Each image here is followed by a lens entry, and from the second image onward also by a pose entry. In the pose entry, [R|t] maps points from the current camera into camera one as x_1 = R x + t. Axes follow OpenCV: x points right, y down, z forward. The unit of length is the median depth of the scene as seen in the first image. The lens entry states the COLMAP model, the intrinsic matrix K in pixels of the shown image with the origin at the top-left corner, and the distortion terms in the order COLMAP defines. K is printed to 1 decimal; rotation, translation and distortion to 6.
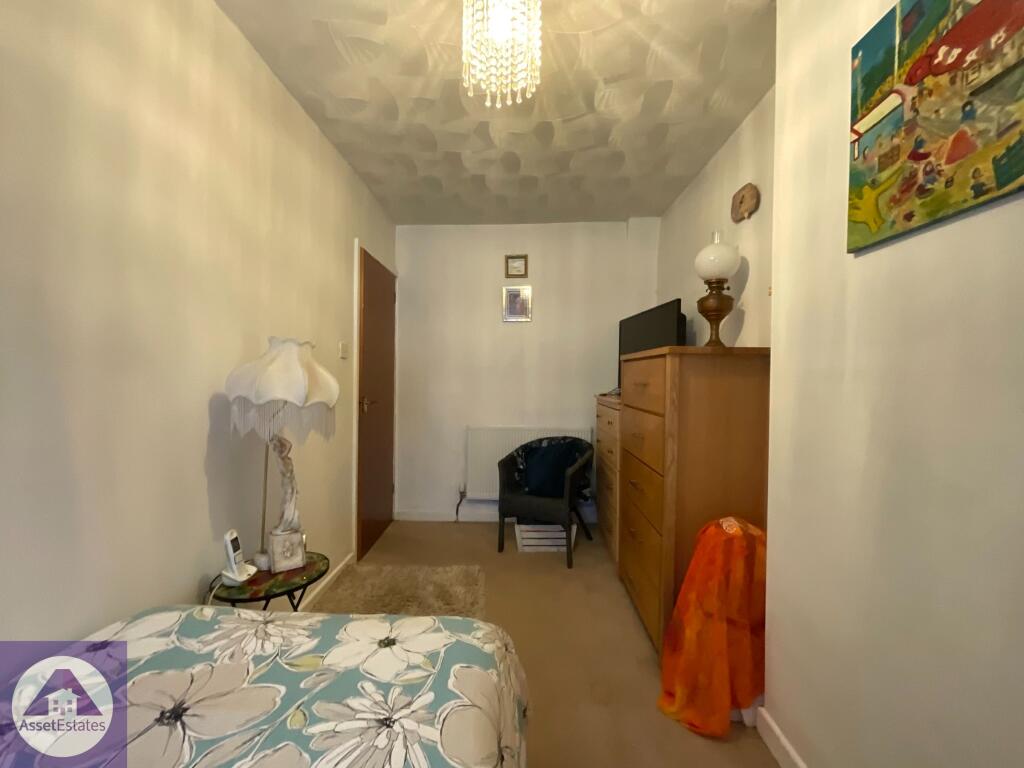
lens RADIAL K [[413.6, 0, 511.7], [0, 413.6, 382.7], [0, 0, 1]] dist [0.001506, 0.000286]
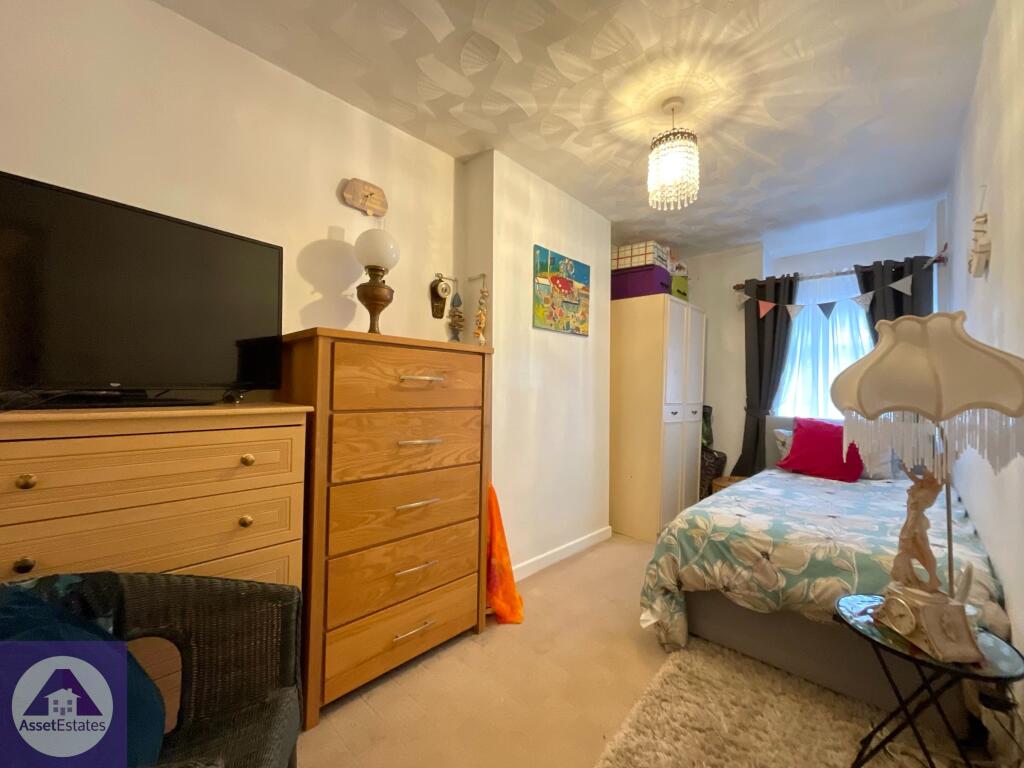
lens RADIAL K [[413.6, 0, 513.2], [0, 413.6, 384.8], [0, 0, 1]] dist [0.001506, 0.000286]
pose [[-0.735865, -0.008606, 0.677073, -0.925147], [-0.013409, 0.999908, -0.001864, 0.047184], [-0.676995, -0.010450, -0.735913, 3.537655]]
